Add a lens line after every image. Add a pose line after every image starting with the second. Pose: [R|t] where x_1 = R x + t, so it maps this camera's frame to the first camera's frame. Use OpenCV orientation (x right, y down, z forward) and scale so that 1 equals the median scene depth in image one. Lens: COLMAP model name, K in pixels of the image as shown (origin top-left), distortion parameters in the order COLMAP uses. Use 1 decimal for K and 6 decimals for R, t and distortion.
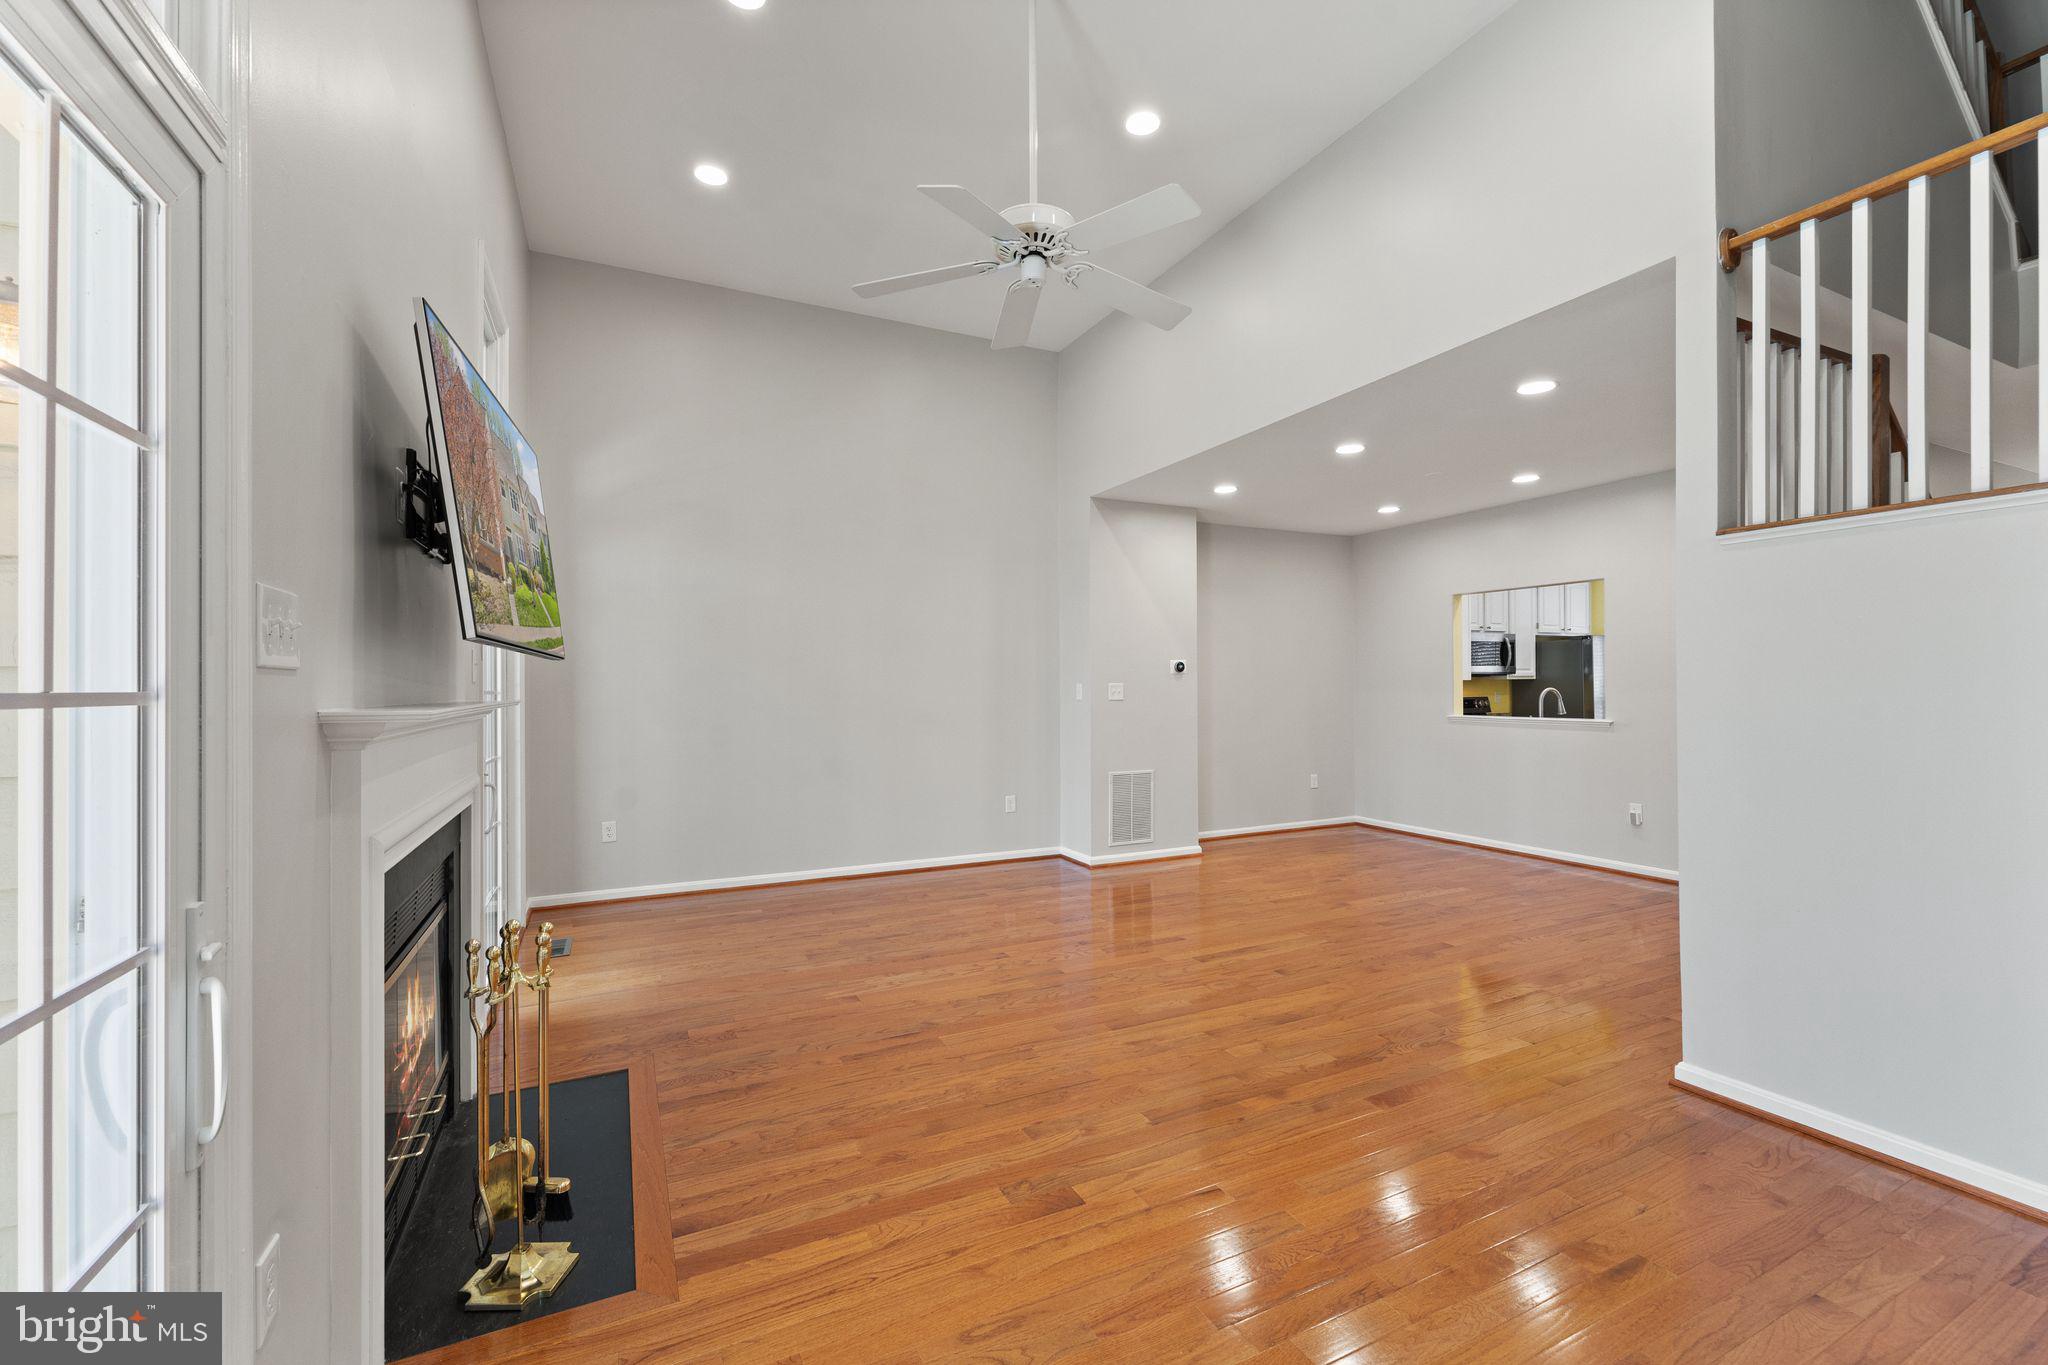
lens RADIAL K [[834.6, 0, 1029.4], [0, 834.6, 692.7], [0, 0, 1]] dist [0.000739, -0.000327]
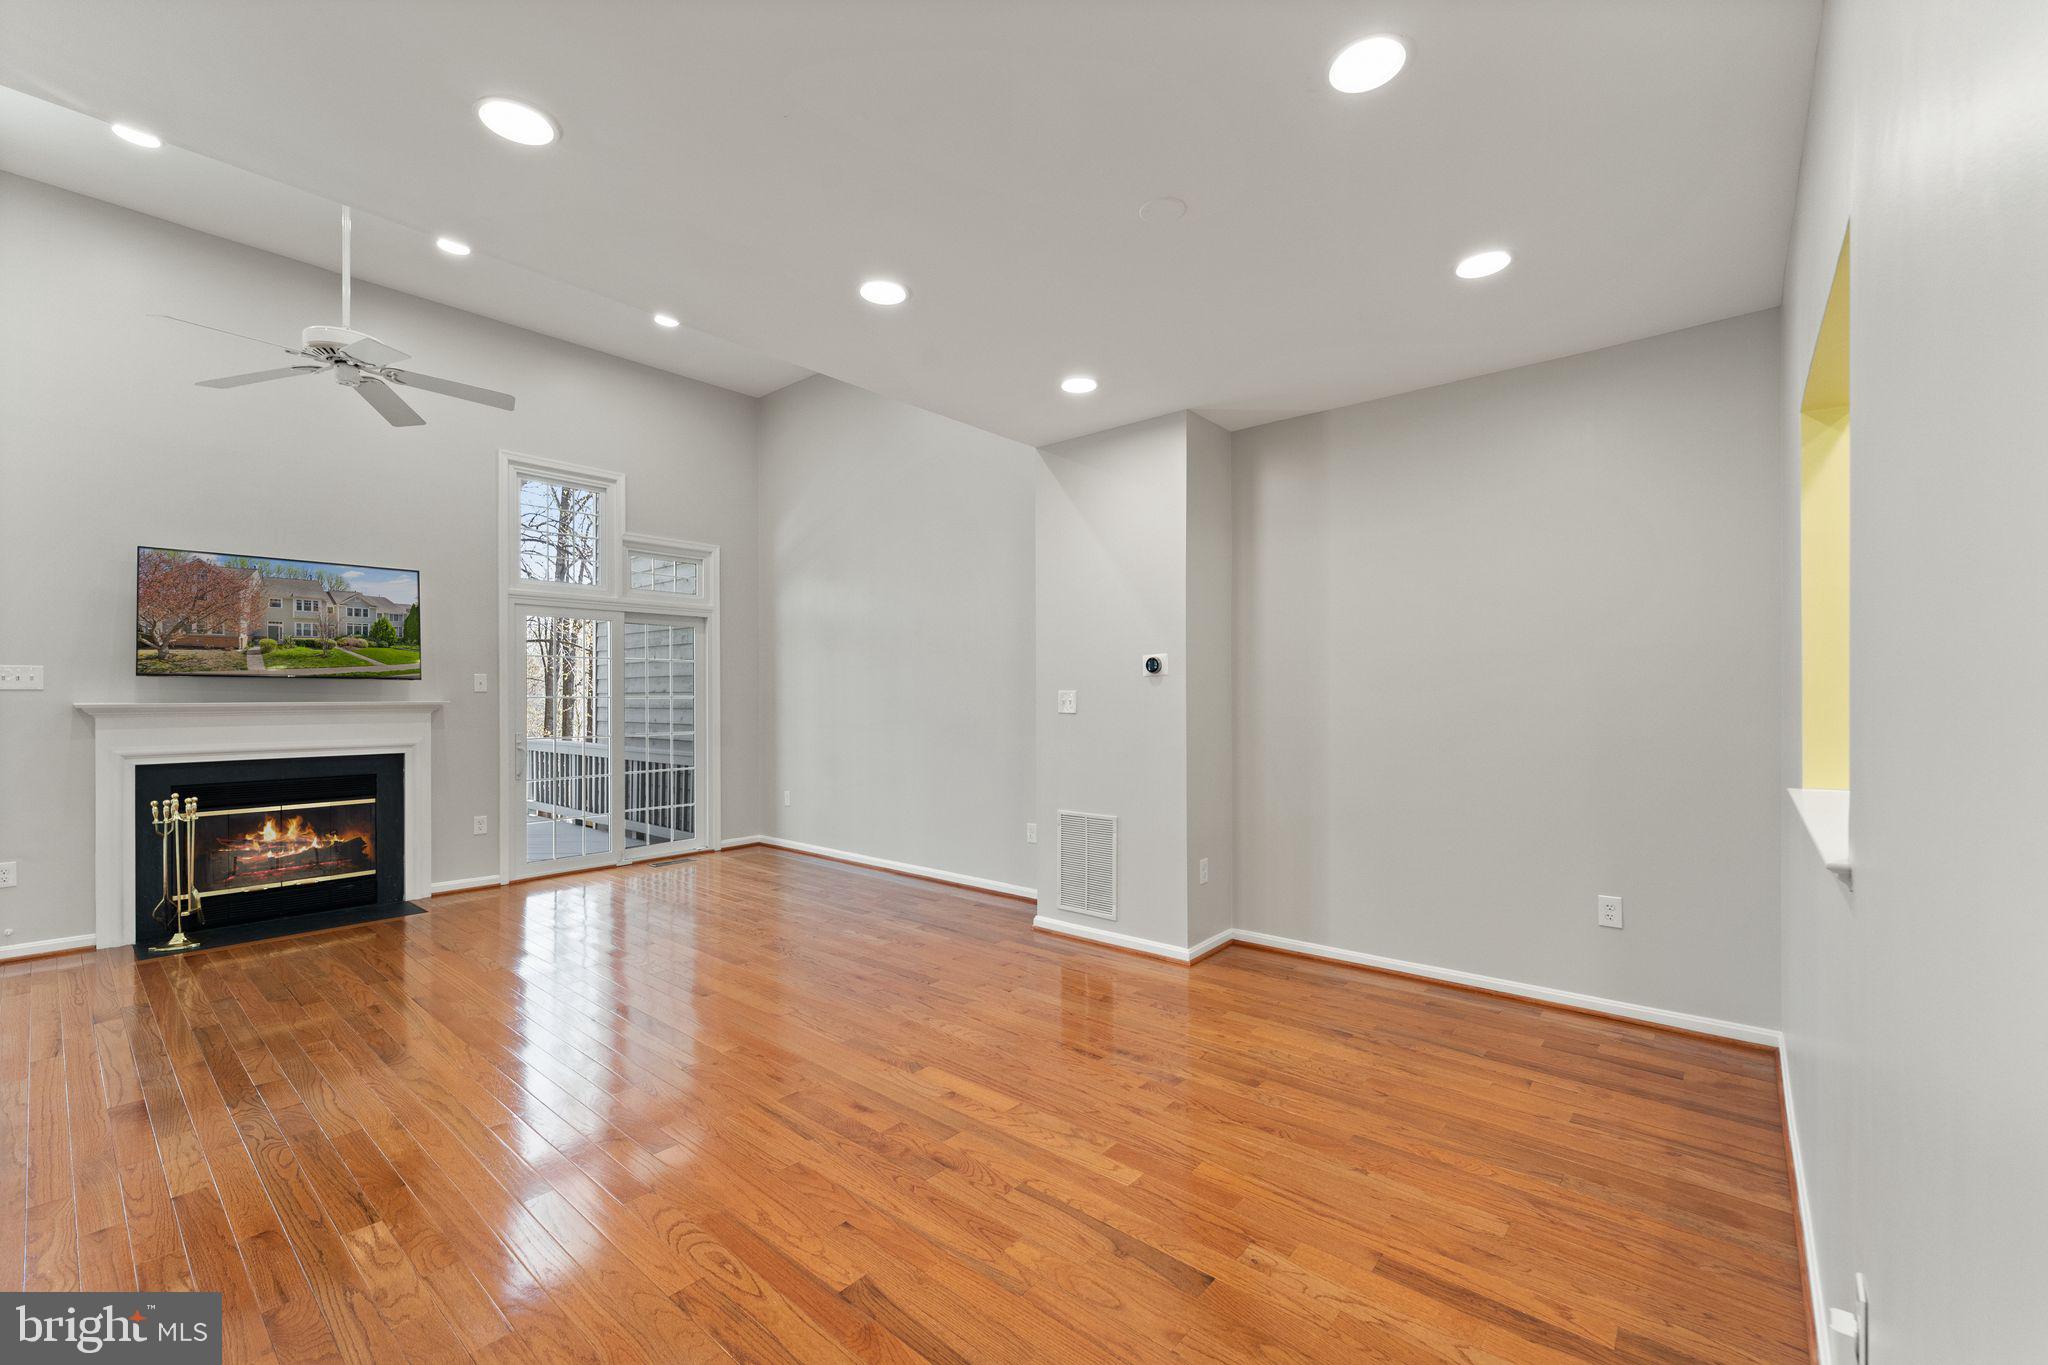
lens RADIAL K [[834.6, 0, 1031.2], [0, 834.6, 689.1], [0, 0, 1]] dist [0.000739, -0.000327]
pose [[0.407363, 0.001947, -0.913264, 0.915383], [-0.006972, 0.999975, -0.000978, -0.012489], [0.913240, 0.006766, 0.407367, 0.808434]]
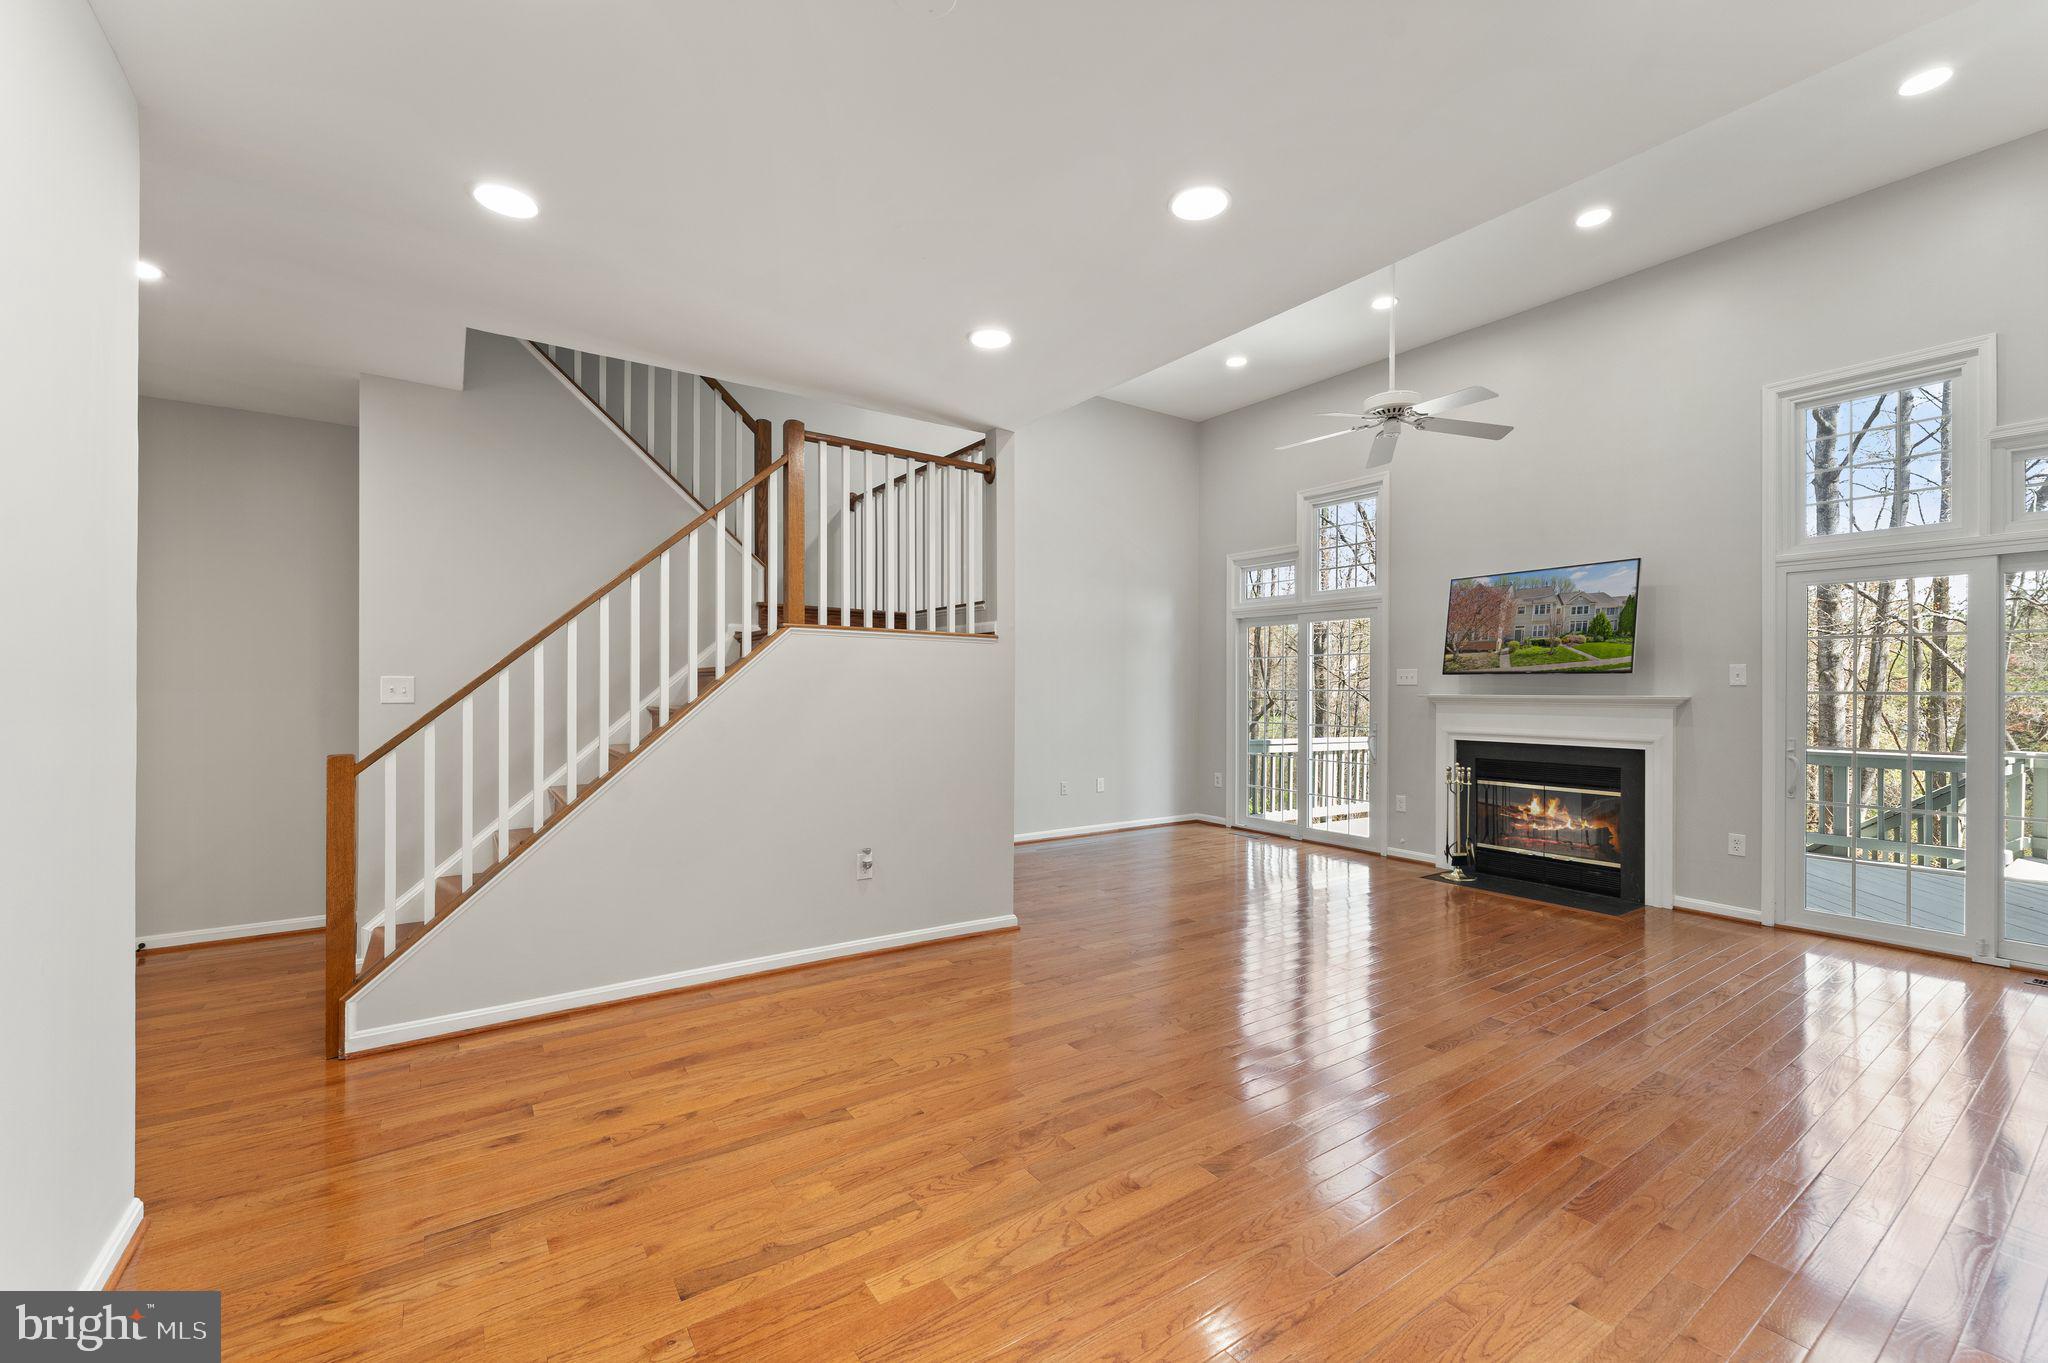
lens RADIAL K [[834.6, 0, 1027.6], [0, 834.6, 687.0], [0, 0, 1]] dist [0.000739, -0.000327]
pose [[-0.987468, 0.006024, -0.157705, 0.531756], [0.005130, 0.999968, 0.006076, -0.013087], [0.157737, 0.005191, -0.987468, 1.388754]]
